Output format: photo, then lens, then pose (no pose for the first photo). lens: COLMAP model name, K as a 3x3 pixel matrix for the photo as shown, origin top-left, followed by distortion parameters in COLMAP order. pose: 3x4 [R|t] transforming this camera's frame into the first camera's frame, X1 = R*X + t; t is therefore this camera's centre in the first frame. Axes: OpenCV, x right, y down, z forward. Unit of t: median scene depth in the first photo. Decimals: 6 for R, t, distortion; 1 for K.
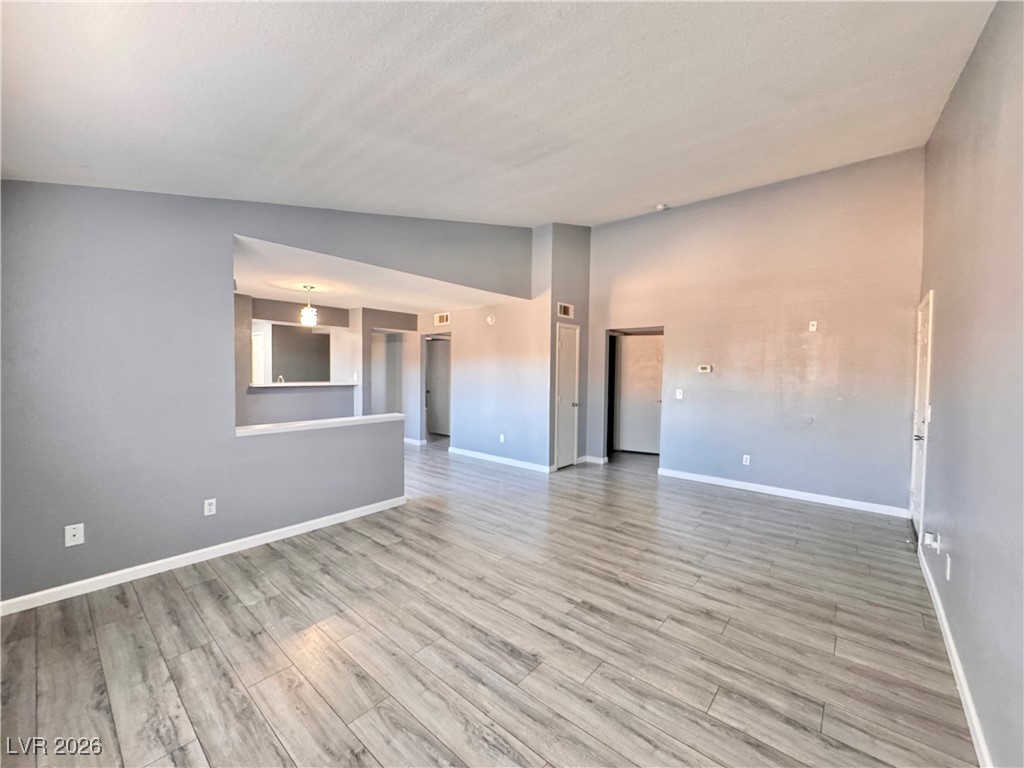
lens RADIAL K [[408.3, 0, 512.0], [0, 408.3, 384.0], [0, 0, 1]] dist [-0.002564, -0.000105]
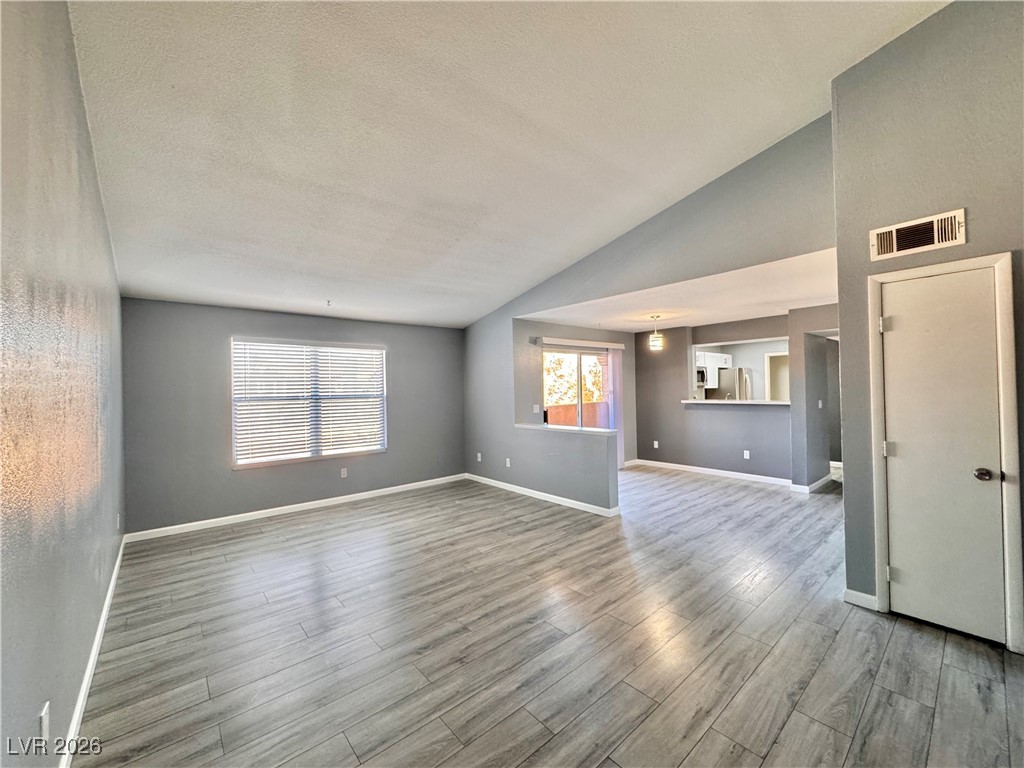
lens RADIAL K [[408.3, 0, 512.0], [0, 408.3, 384.0], [0, 0, 1]] dist [-0.002564, -0.000105]
pose [[-0.147357, -0.022370, -0.988830, 1.096755], [-0.016972, 0.999654, -0.020085, -0.027877], [0.988938, 0.013823, -0.147686, 1.222486]]
